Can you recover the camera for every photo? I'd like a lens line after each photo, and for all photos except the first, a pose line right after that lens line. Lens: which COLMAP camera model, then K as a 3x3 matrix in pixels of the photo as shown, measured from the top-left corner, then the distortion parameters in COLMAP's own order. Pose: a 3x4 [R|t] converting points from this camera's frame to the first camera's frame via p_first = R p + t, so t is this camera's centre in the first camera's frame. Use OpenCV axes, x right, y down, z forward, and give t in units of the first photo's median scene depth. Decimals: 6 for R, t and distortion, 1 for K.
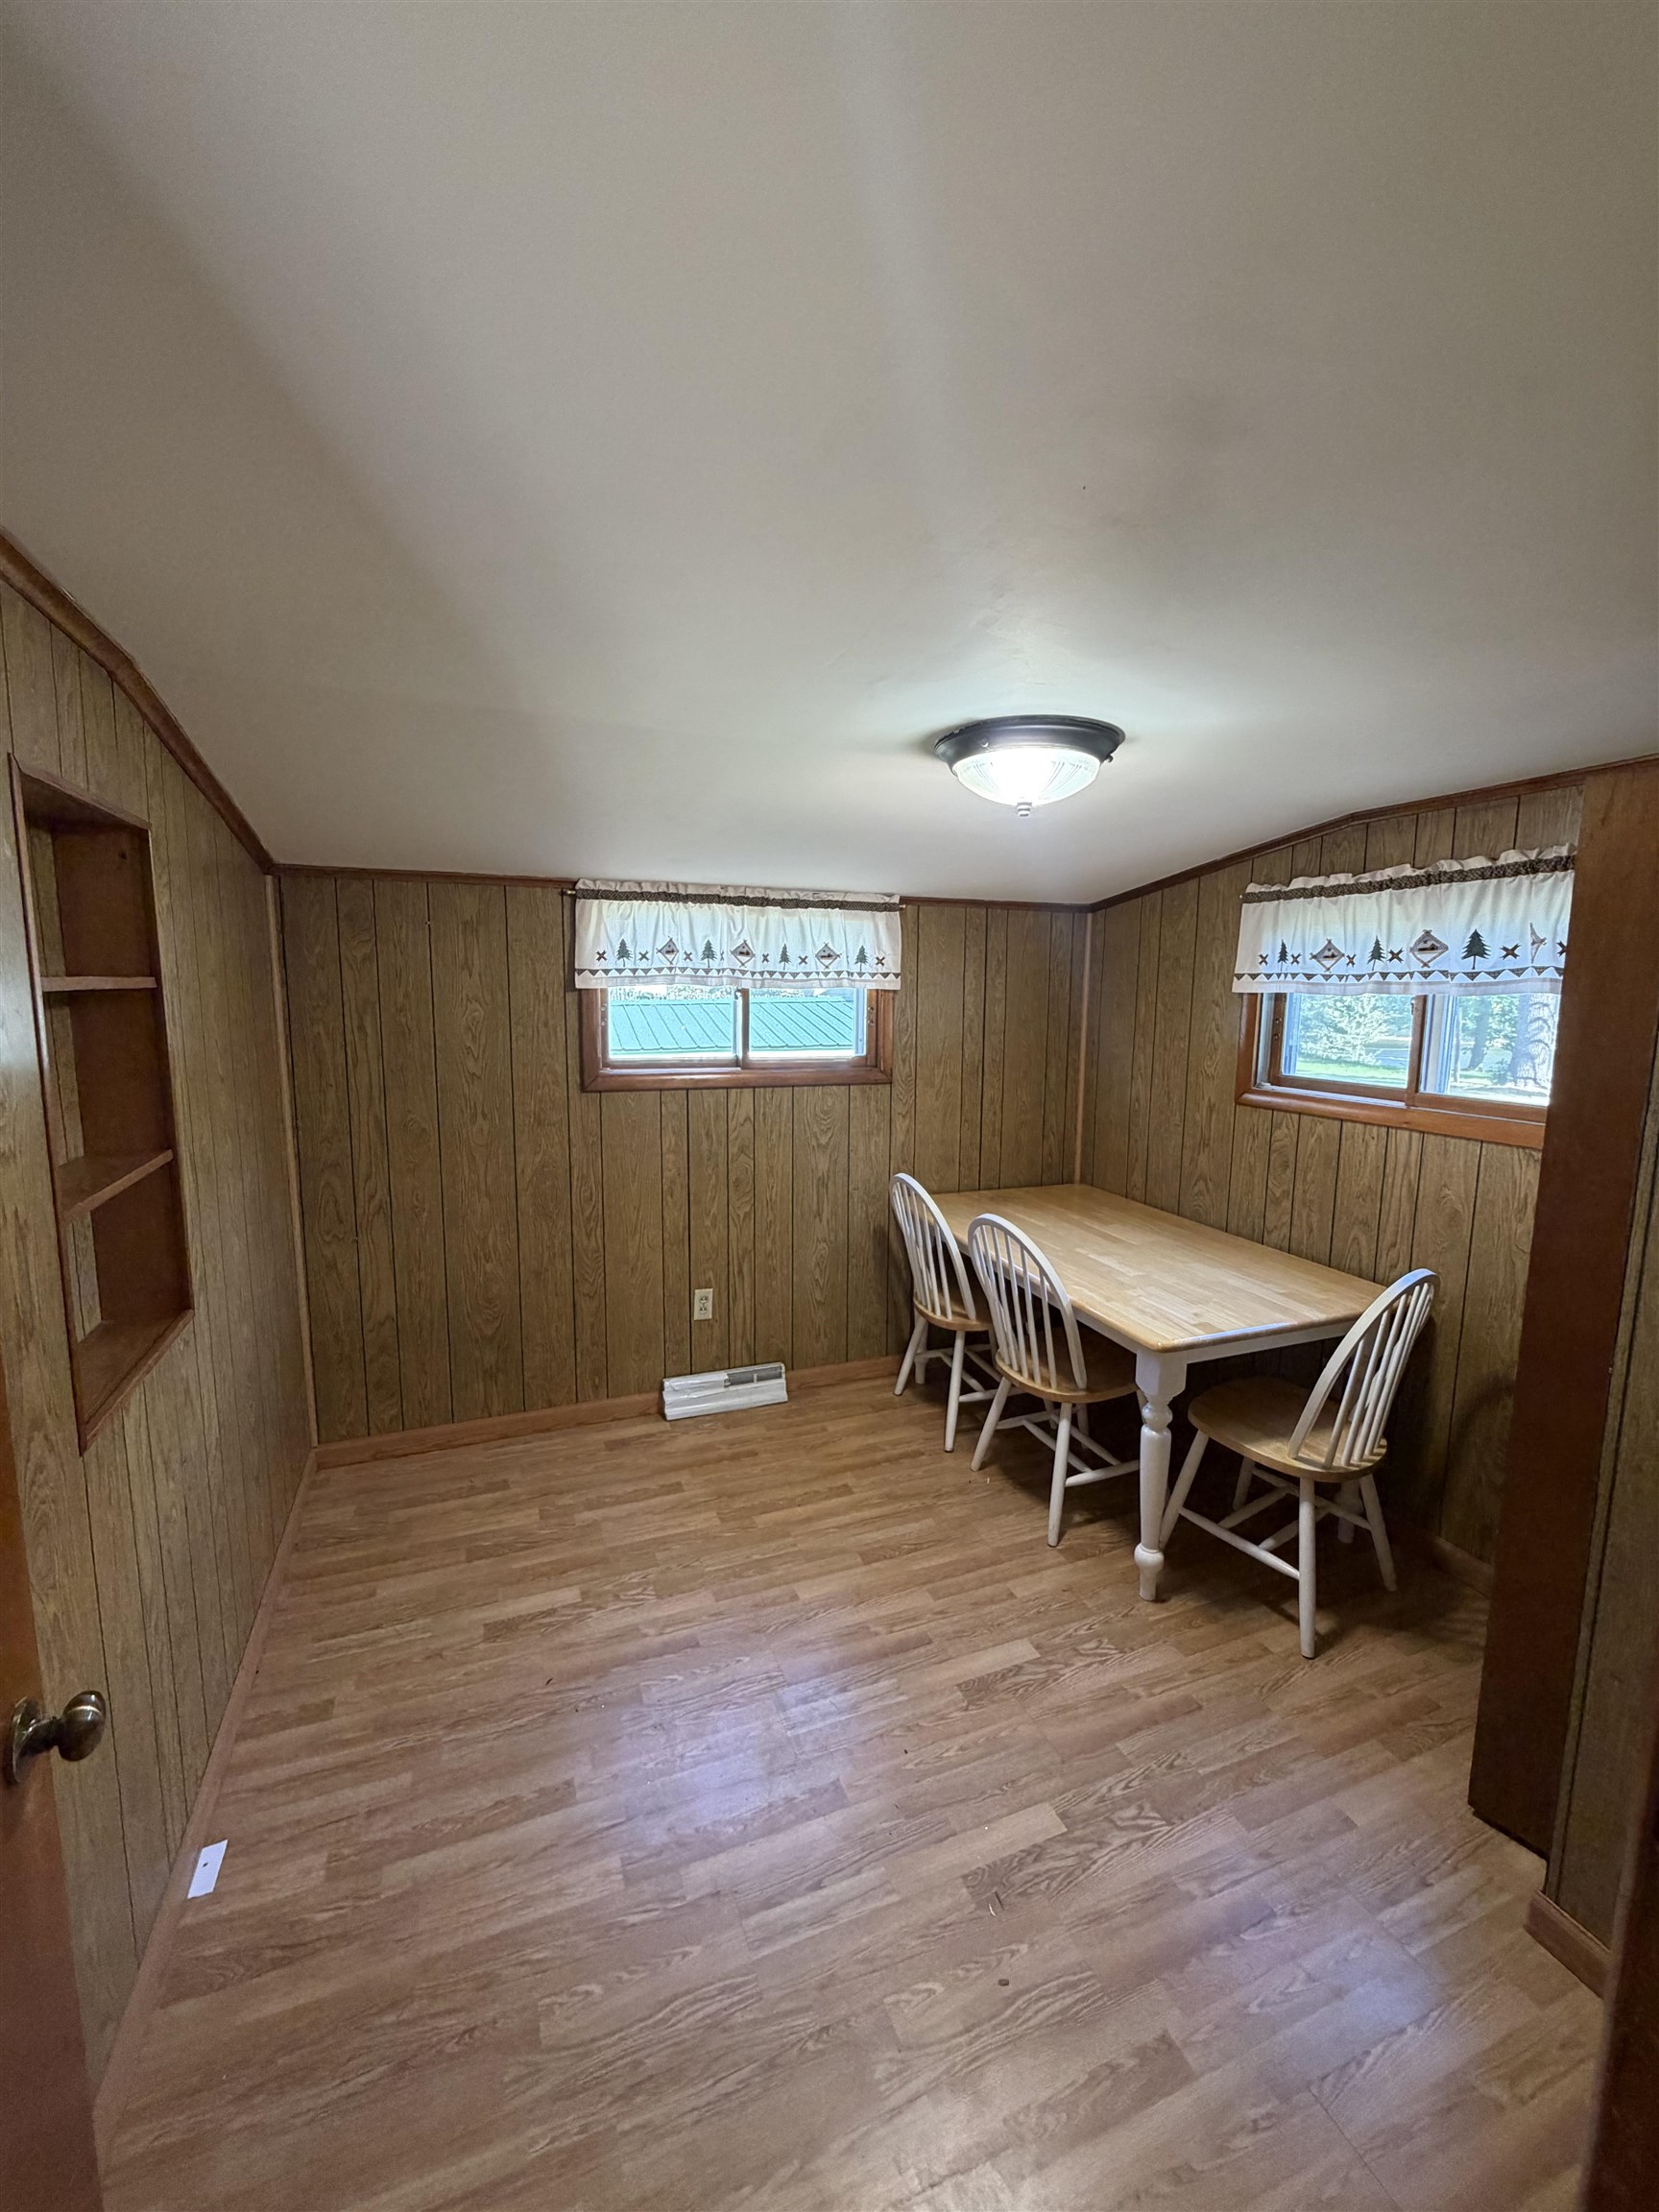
lens RADIAL K [[880.2, 0, 829.0], [0, 880.2, 1104.5], [0, 0, 1]] dist [-0.001360, -0.000319]
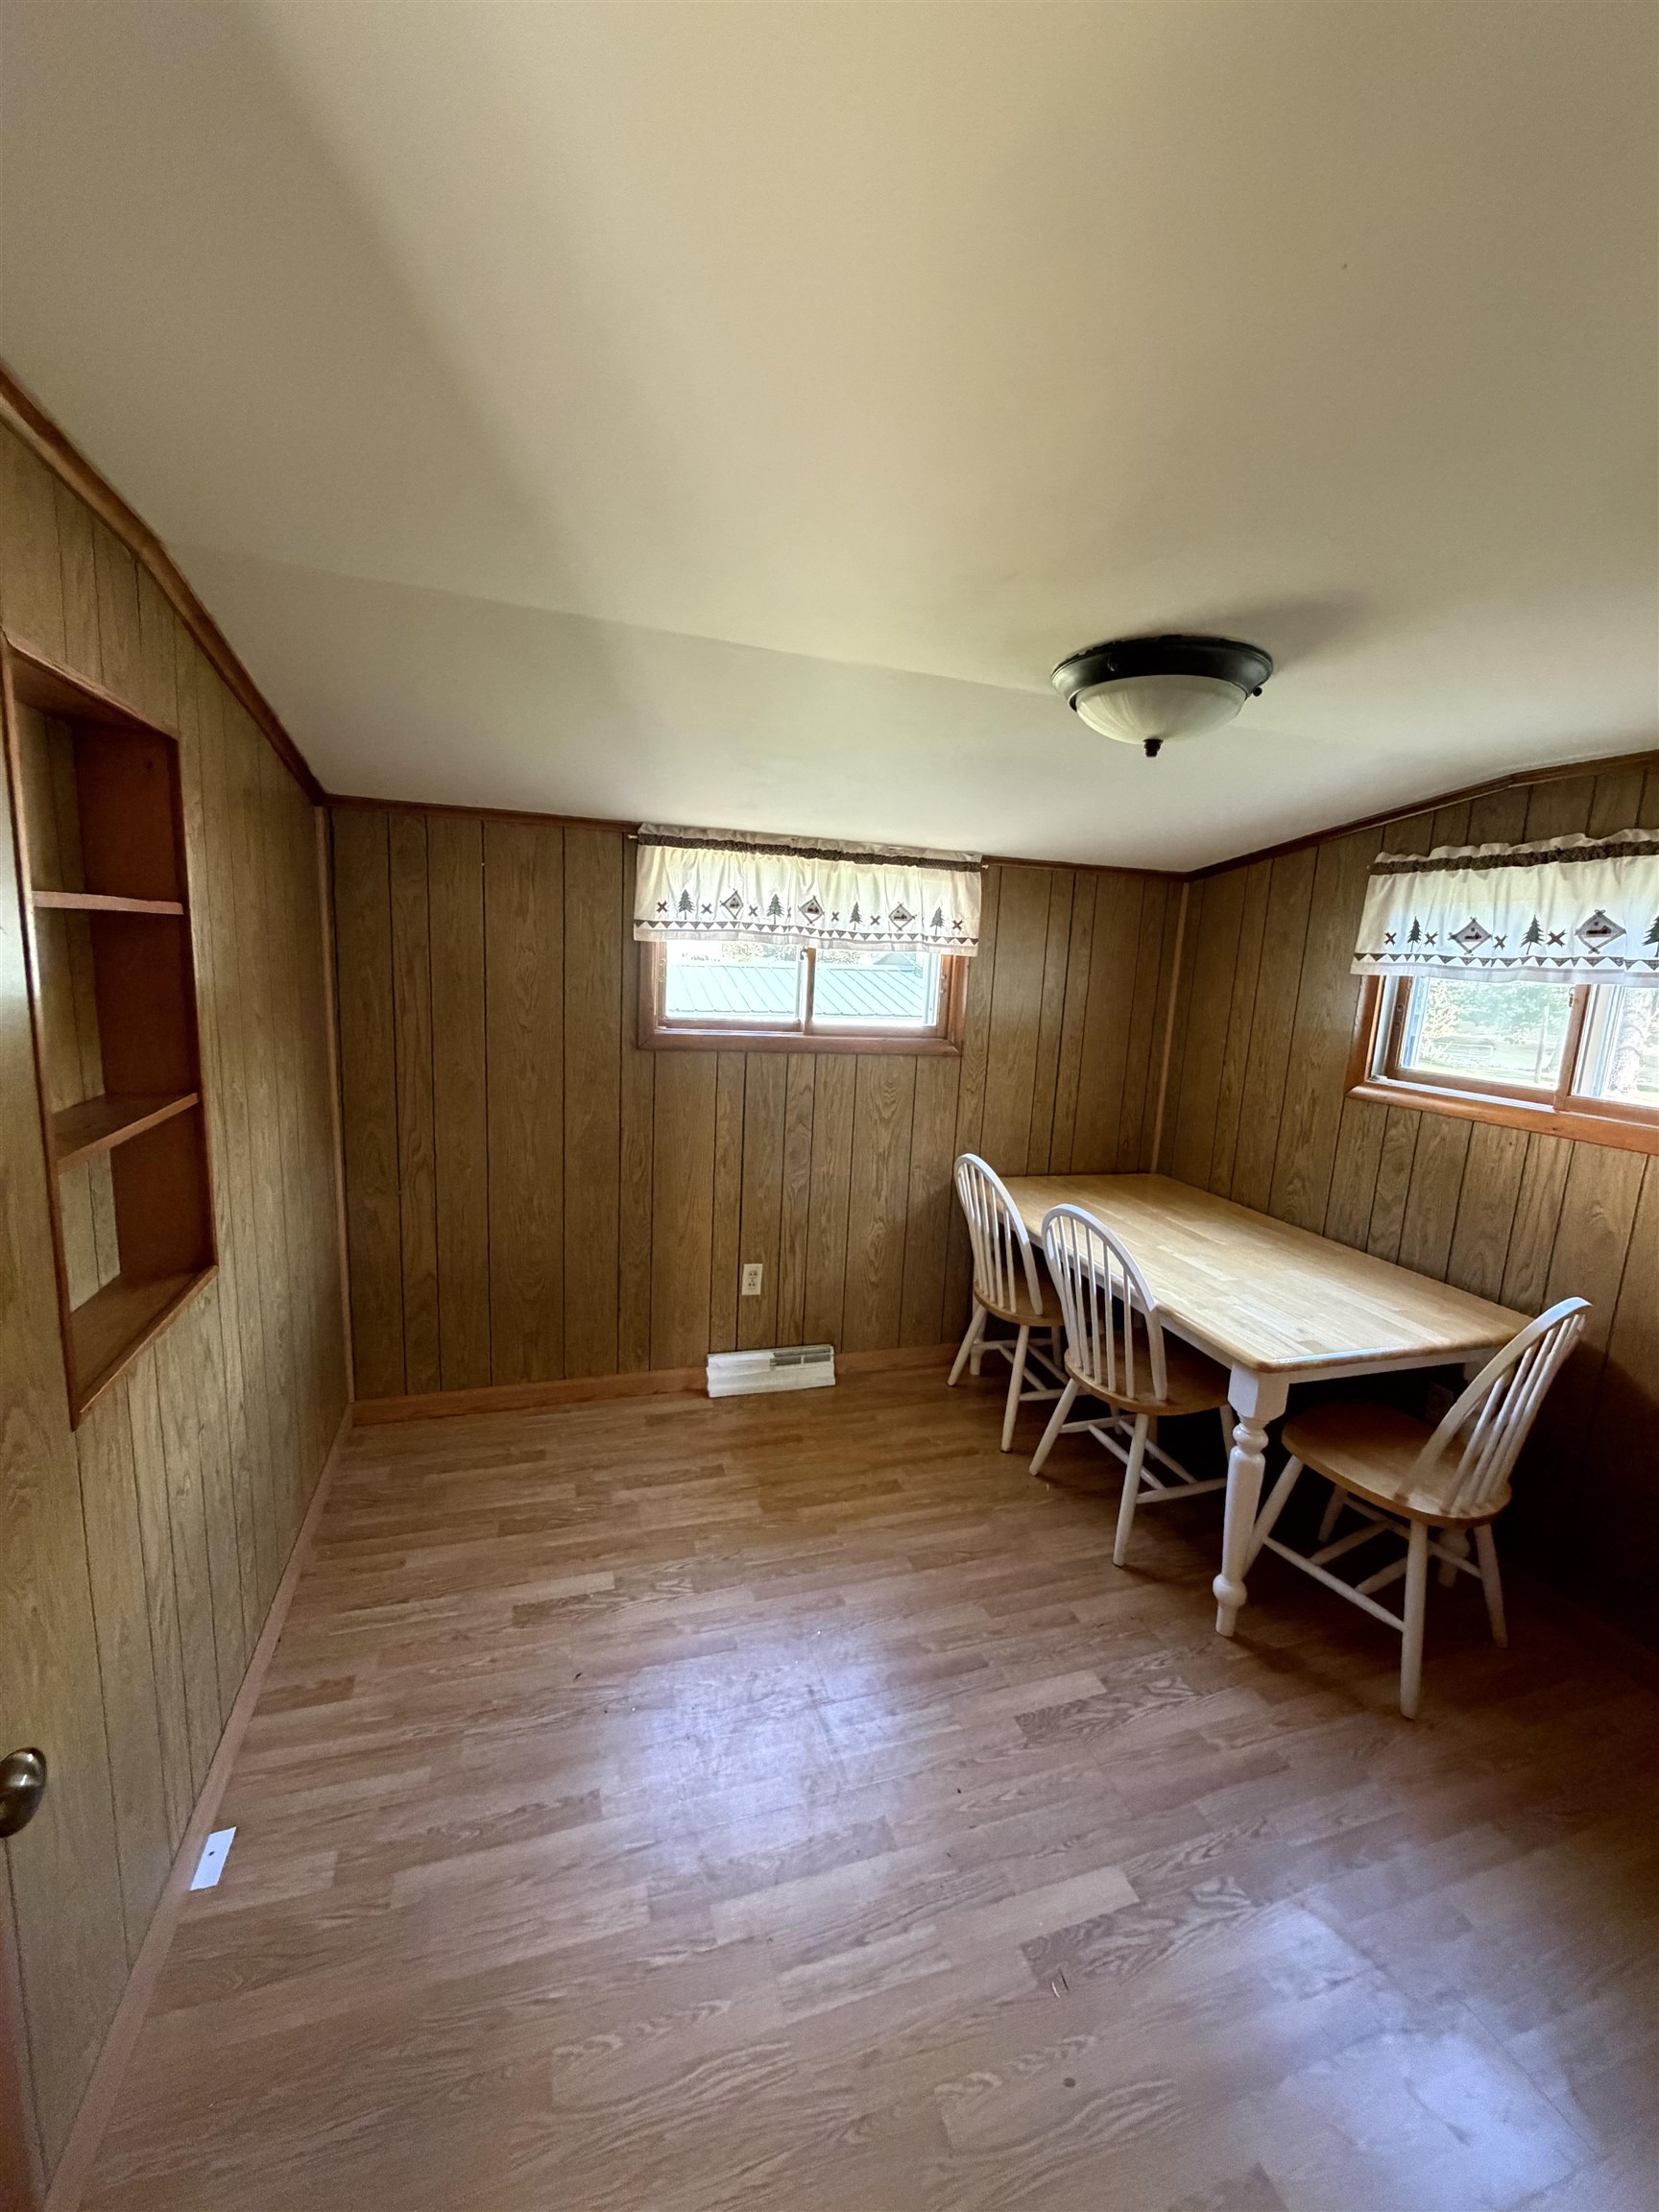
lens RADIAL K [[880.2, 0, 828.2], [0, 880.2, 1104.9], [0, 0, 1]] dist [-0.001360, -0.000319]
pose [[0.997321, 0.049667, -0.053710, -0.027200], [-0.047743, 0.998191, 0.036534, -0.000792], [0.055428, -0.033872, 0.997888, 0.084826]]
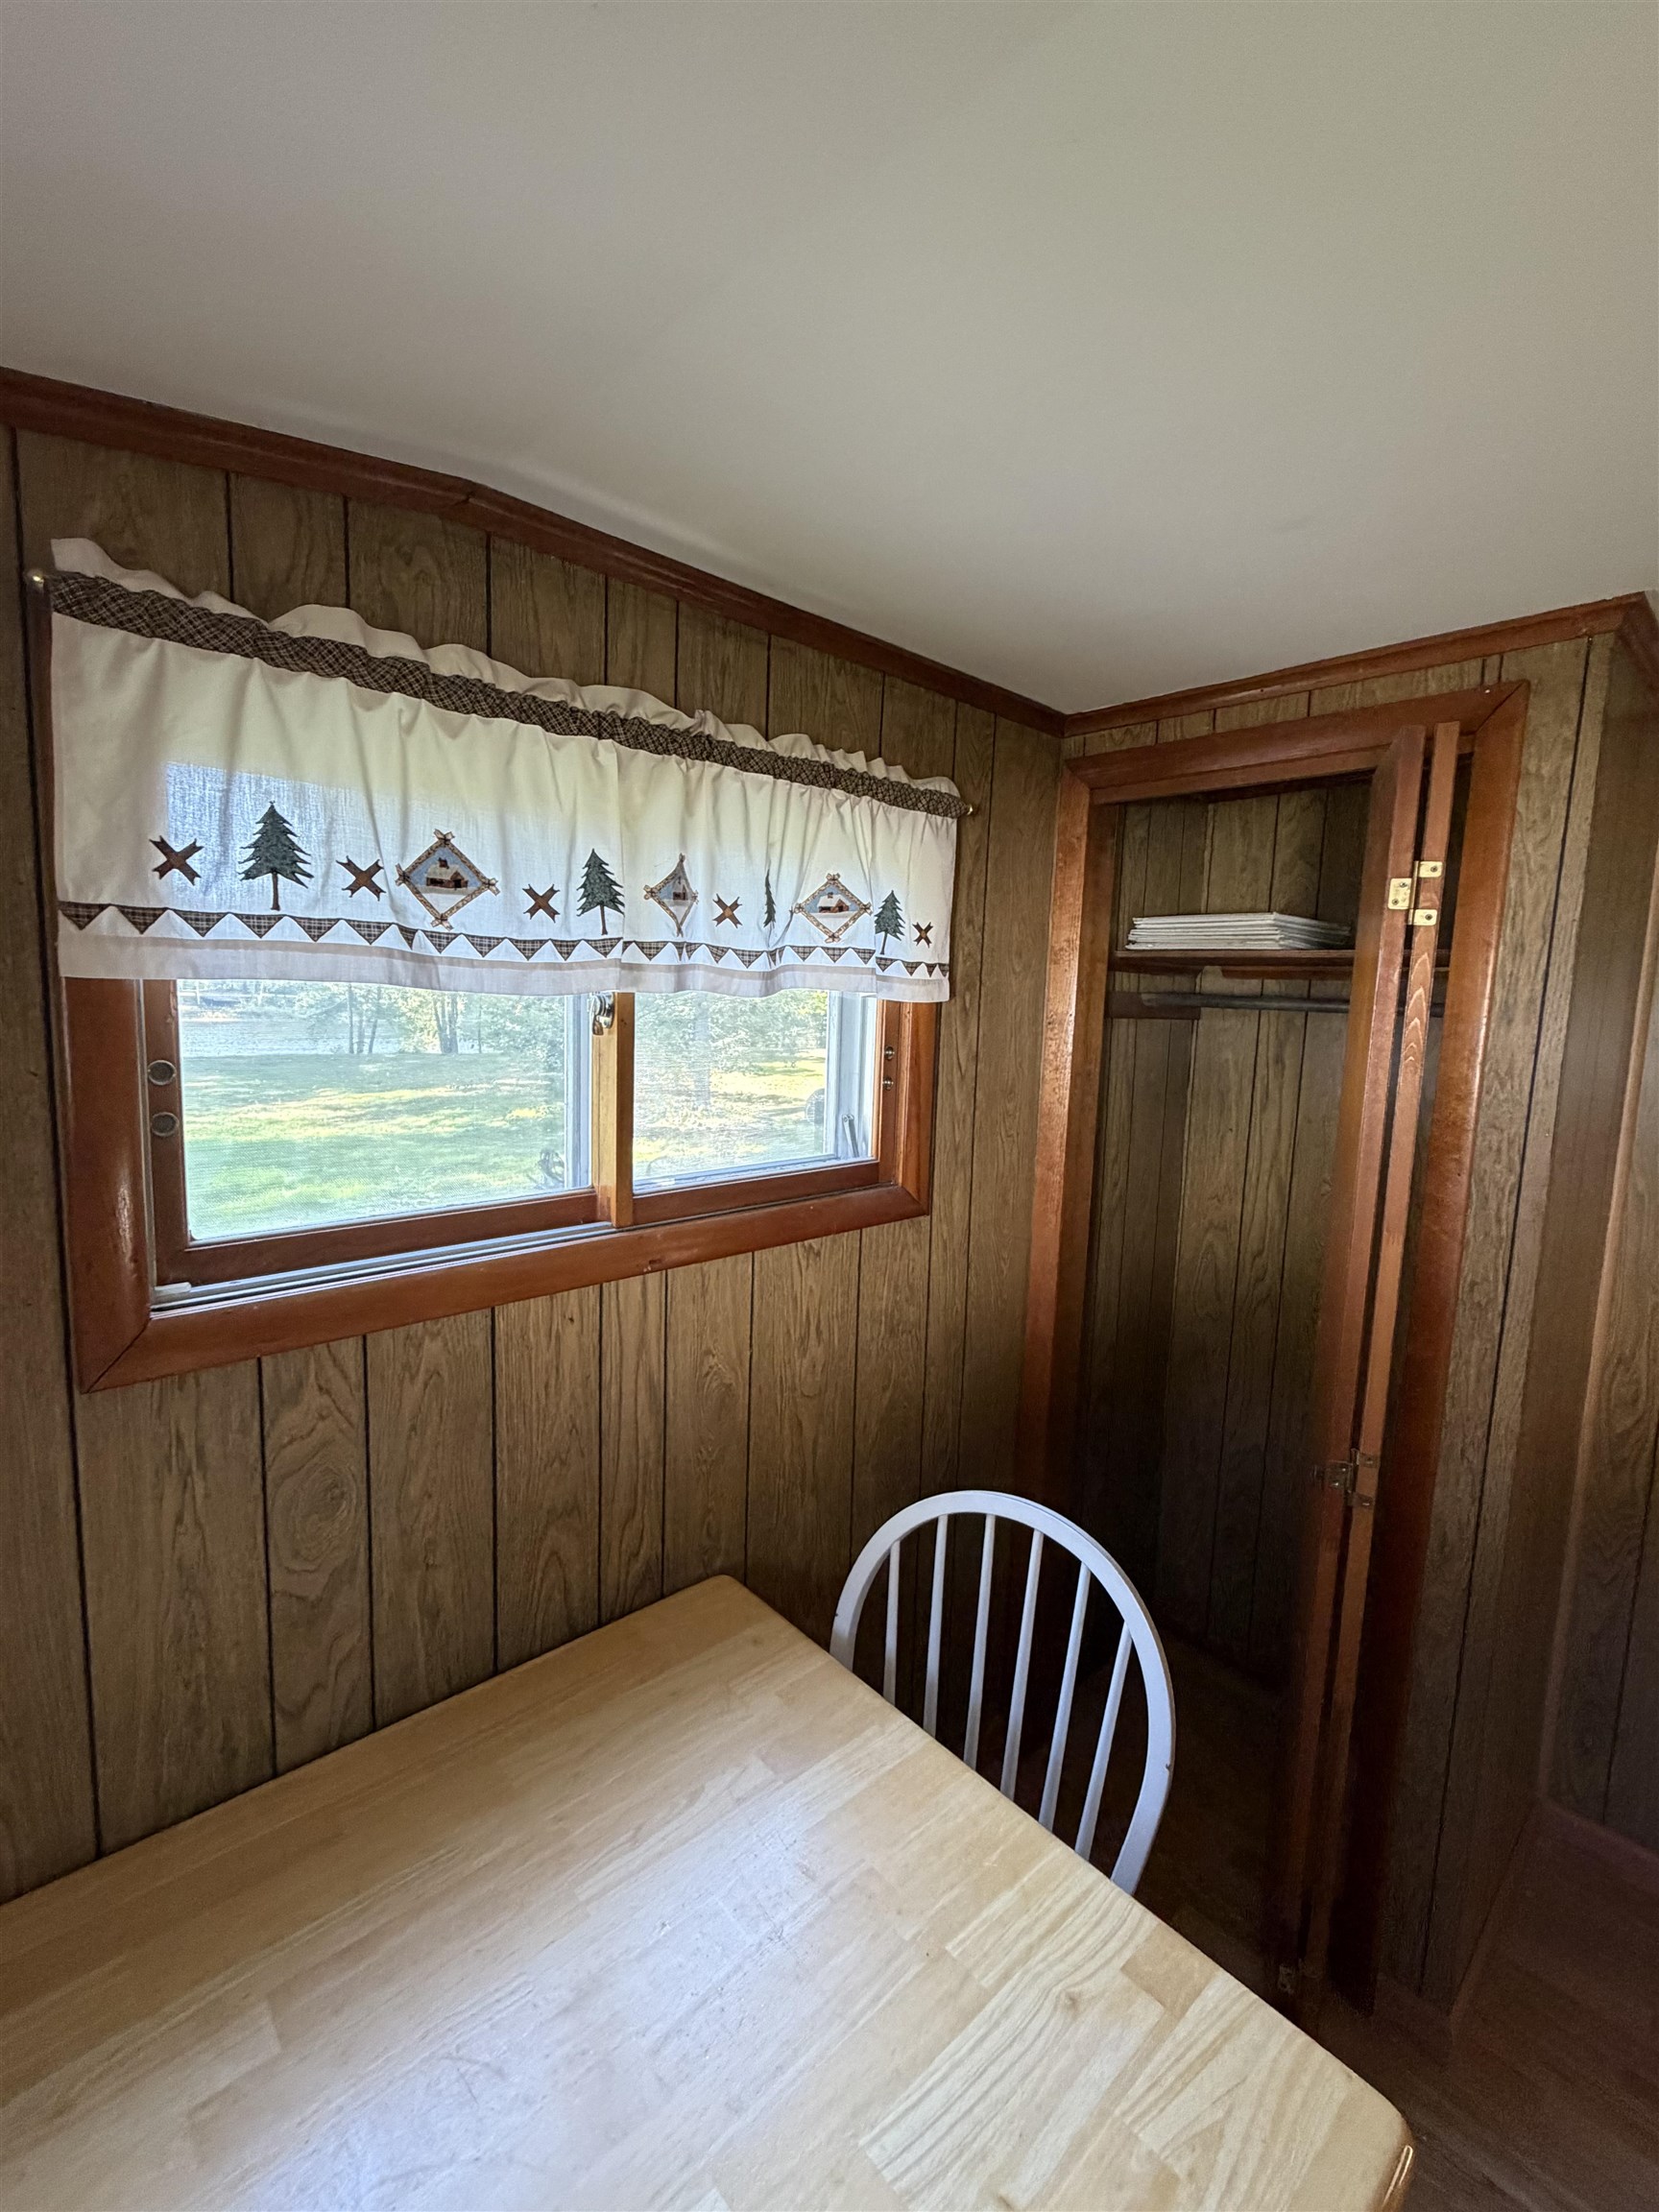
lens RADIAL K [[997.7, 0, 829.5], [0, 997.7, 1101.2], [0, 0, 1]] dist [-0.001080, -0.000006]
pose [[-0.376053, -0.134256, 0.916820, 0.151347], [0.082081, 0.980731, 0.177282, -0.162947], [-0.922955, 0.141921, -0.357787, 1.178506]]
